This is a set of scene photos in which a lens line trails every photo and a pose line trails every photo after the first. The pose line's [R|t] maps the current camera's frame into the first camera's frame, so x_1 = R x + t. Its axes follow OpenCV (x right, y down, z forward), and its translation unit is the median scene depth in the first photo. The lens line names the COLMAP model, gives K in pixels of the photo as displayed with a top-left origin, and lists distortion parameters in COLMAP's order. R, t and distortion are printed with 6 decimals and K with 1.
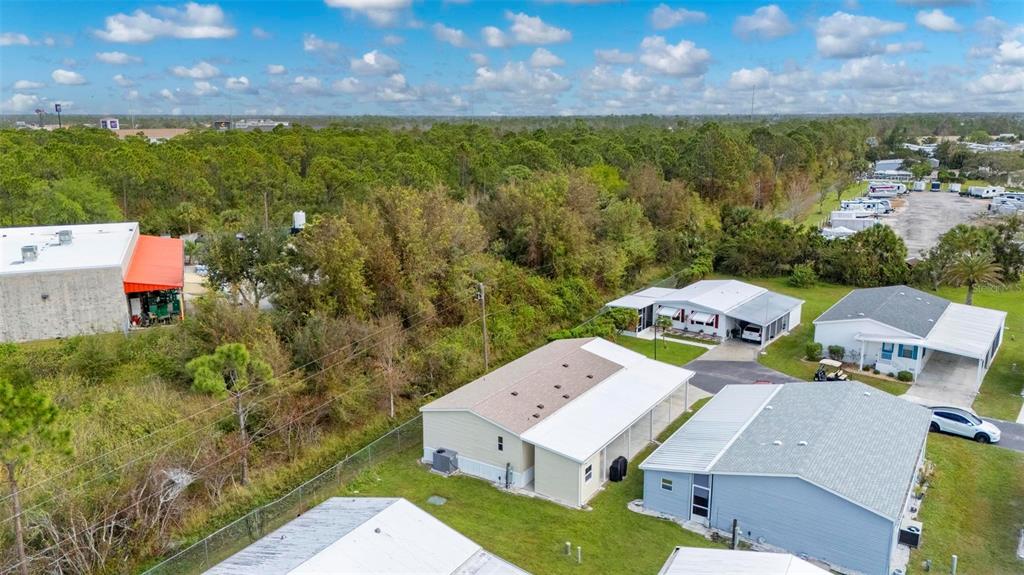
lens RADIAL K [[759.7, 0, 496.0], [0, 759.7, 287.1], [0, 0, 1]] dist [0.077431, -0.067839]
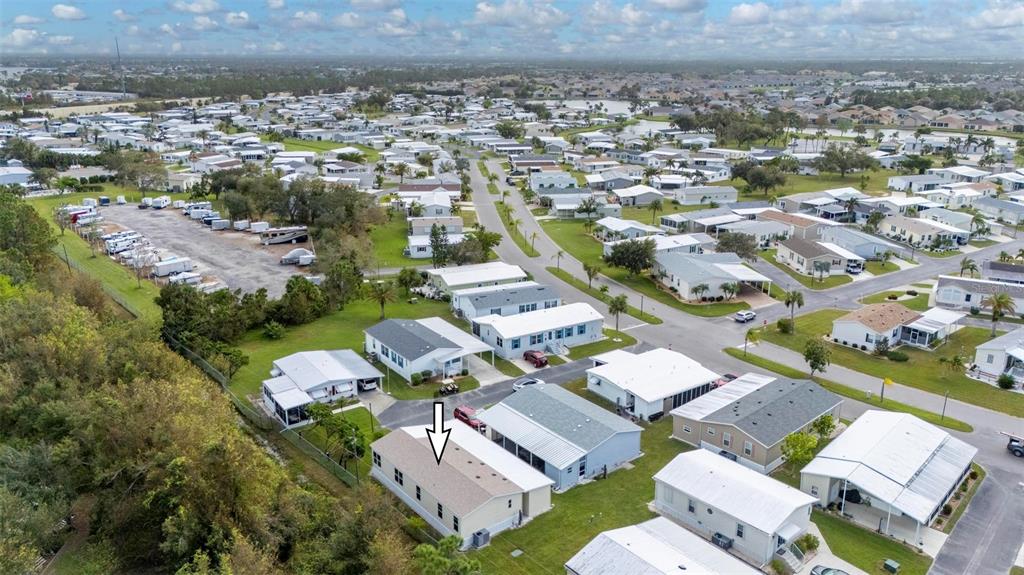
lens RADIAL K [[759.7, 0, 496.0], [0, 759.7, 287.1], [0, 0, 1]] dist [0.077431, -0.067839]
pose [[0.340827, -0.278328, 0.897981, -0.968625], [0.219899, 0.952276, 0.211694, -0.428193], [-0.914047, 0.125314, 0.385766, 0.225854]]
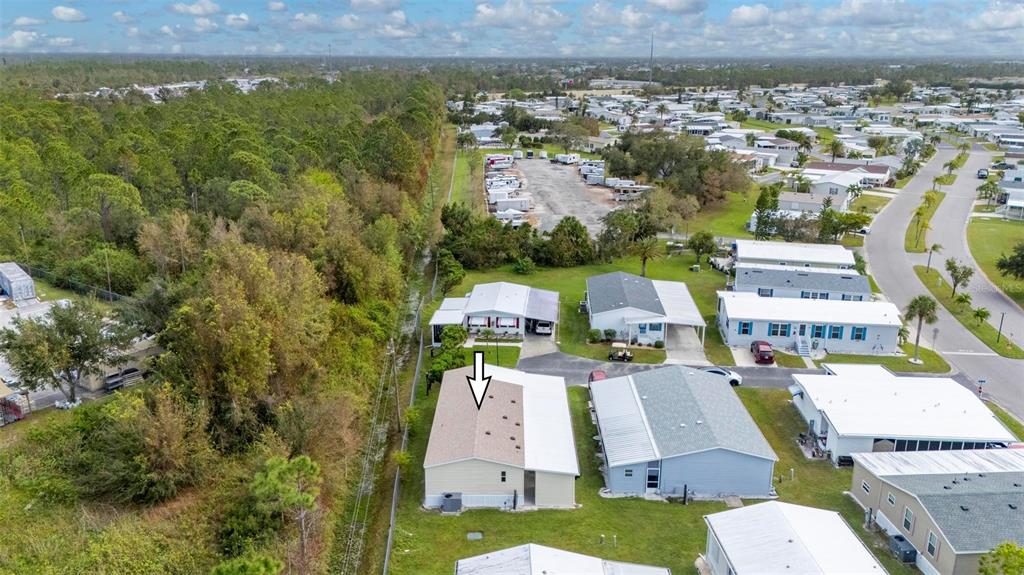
lens RADIAL K [[759.7, 0, 496.0], [0, 759.7, 287.1], [0, 0, 1]] dist [0.077431, -0.067839]
pose [[0.848503, -0.153981, 0.506294, -0.424441], [0.119634, 0.987777, 0.099920, -0.166487], [-0.515491, -0.024212, 0.856553, -0.054928]]
